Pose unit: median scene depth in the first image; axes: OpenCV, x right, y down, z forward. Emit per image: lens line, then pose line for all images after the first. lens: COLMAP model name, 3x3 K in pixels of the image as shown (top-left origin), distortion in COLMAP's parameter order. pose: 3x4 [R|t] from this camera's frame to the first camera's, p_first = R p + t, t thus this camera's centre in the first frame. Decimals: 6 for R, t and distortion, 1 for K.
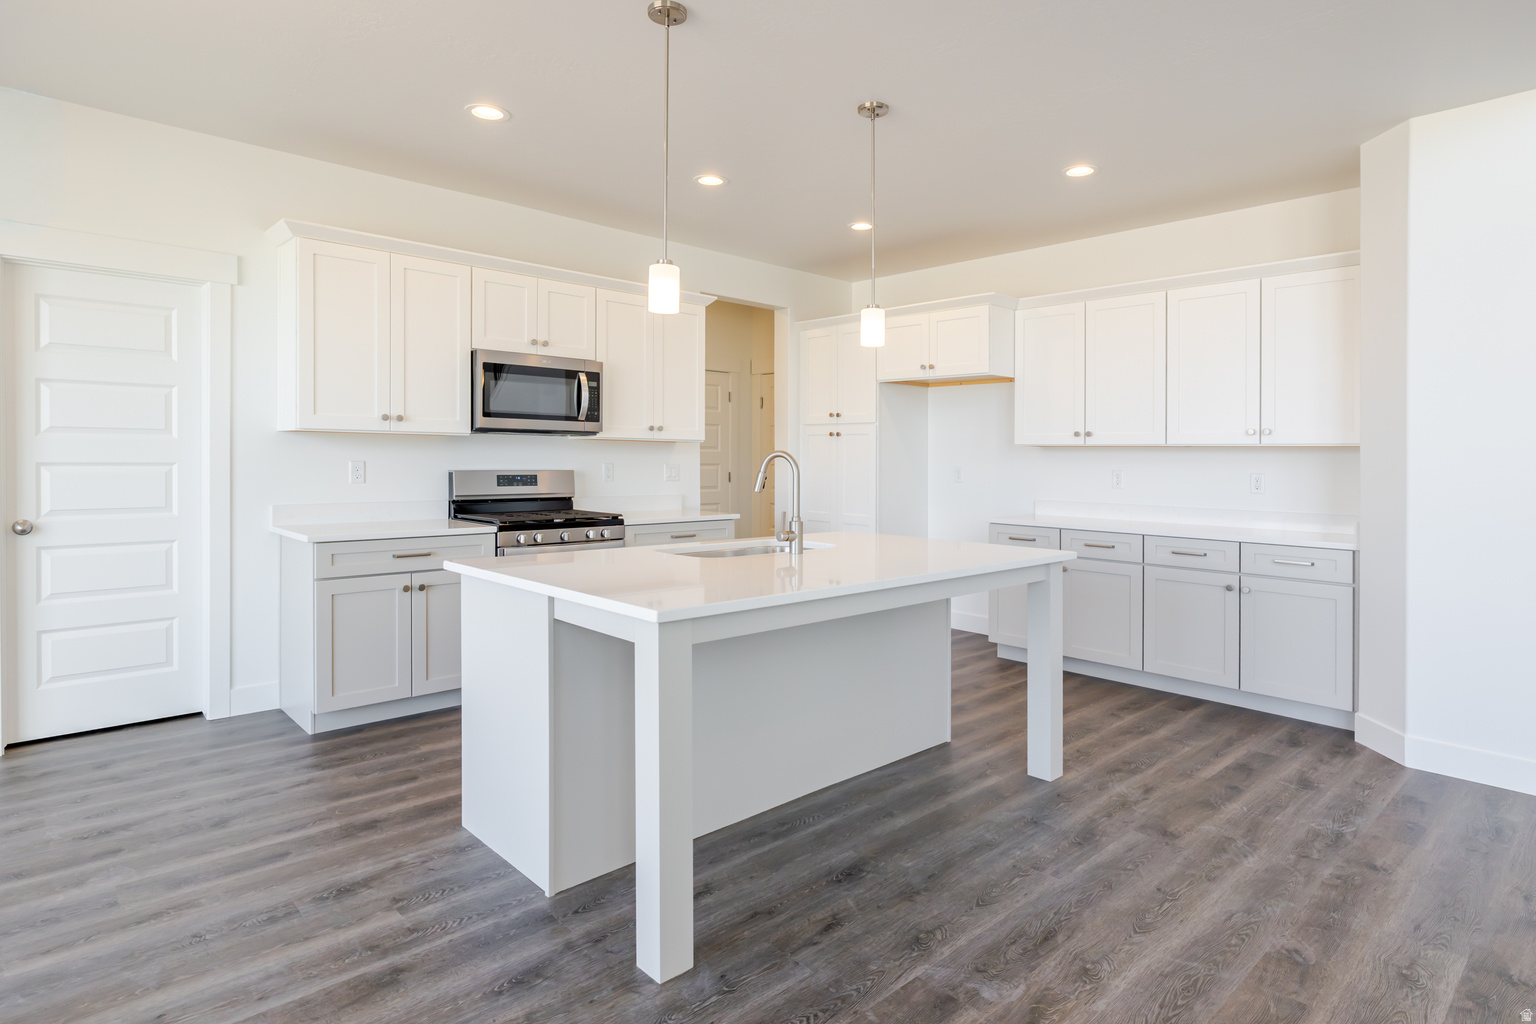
lens RADIAL K [[824.8, 0, 762.5], [0, 824.8, 476.2], [0, 0, 1]] dist [-0.002473, 0.000768]
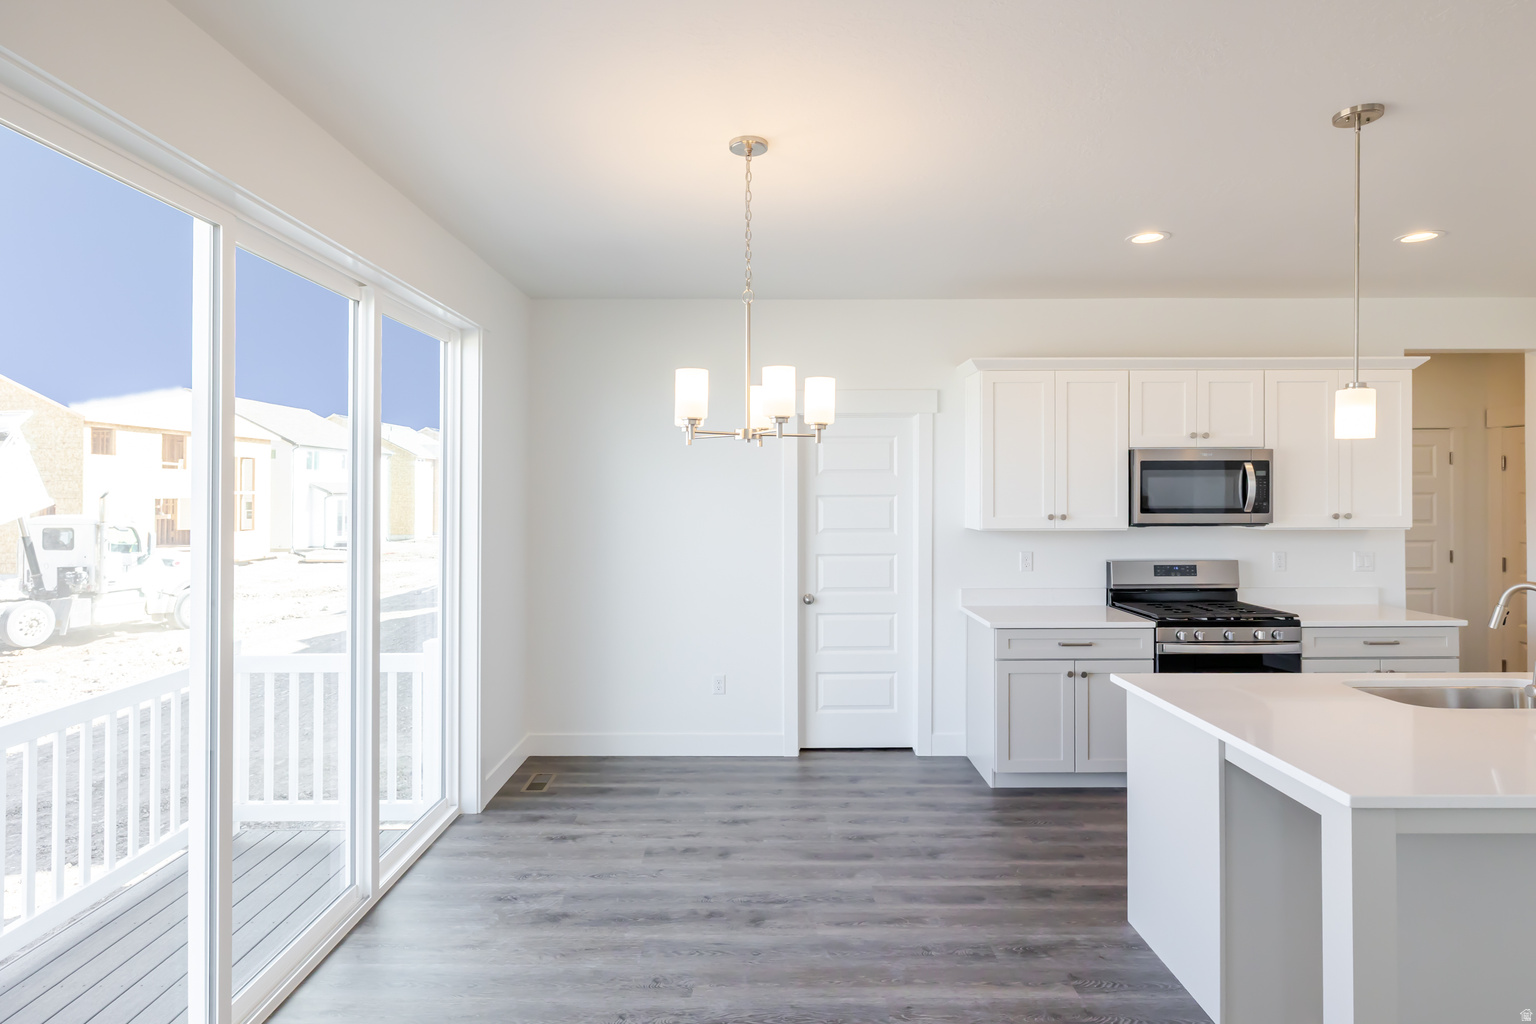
lens RADIAL K [[800.1, 0, 772.9], [0, 800.1, 503.3], [0, 0, 1]] dist [-0.000399, -0.000043]
pose [[0.735519, -0.006525, -0.677473, 0.005936], [-0.003597, 0.999902, -0.013535, -0.087952], [0.677495, 0.012392, 0.735423, -0.076499]]
